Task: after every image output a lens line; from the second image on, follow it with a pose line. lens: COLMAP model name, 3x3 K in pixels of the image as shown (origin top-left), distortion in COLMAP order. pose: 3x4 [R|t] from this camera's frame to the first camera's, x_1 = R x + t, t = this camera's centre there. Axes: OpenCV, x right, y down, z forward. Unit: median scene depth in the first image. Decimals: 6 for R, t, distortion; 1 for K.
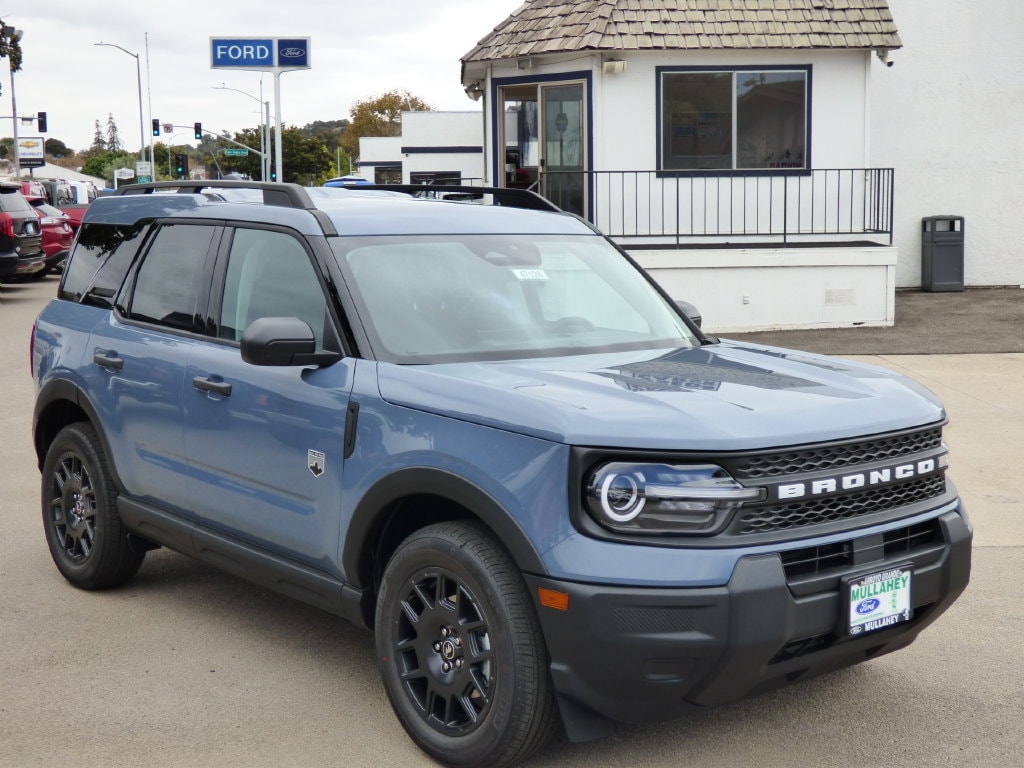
lens RADIAL K [[1874.6, 0, 536.1], [0, 1874.6, 360.0], [0, 0, 1]] dist [0.014808, 0.339568]
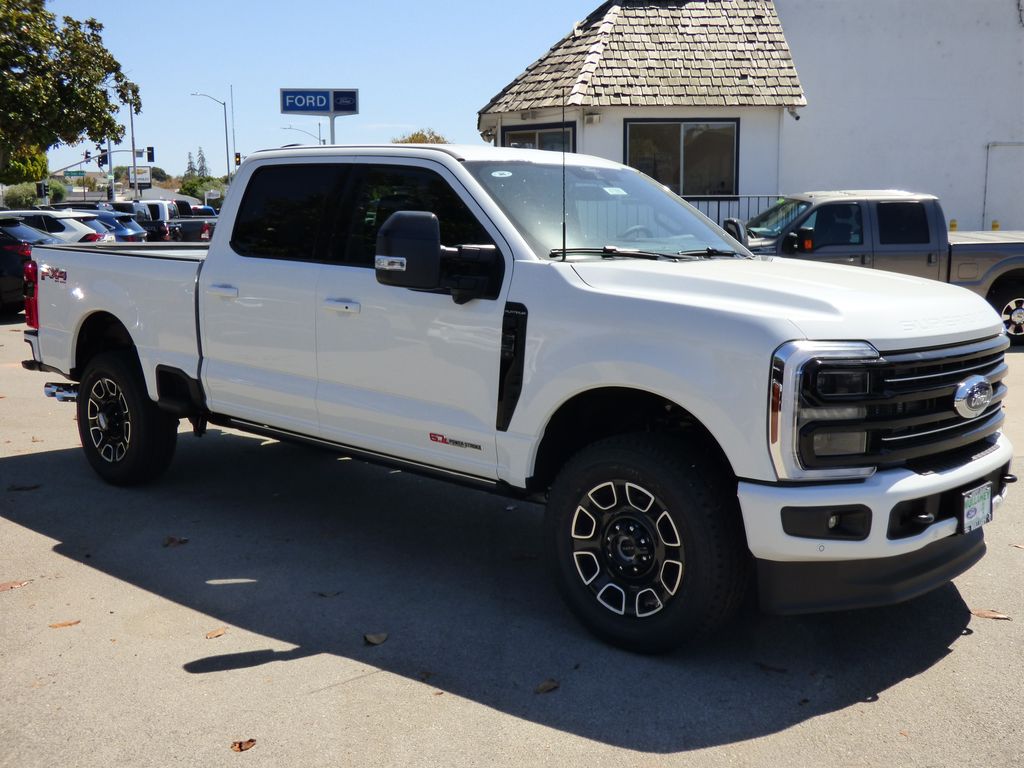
lens RADIAL K [[1585.2, 0, 532.3], [0, 1585.2, 386.1], [0, 0, 1]] dist [0.011963, 0.012454]
pose [[0.999981, 0.006187, 0.000121, -0.000553], [-0.006189, 0.999748, 0.021584, 0.010692], [0.000013, -0.021584, 0.999767, -0.136823]]
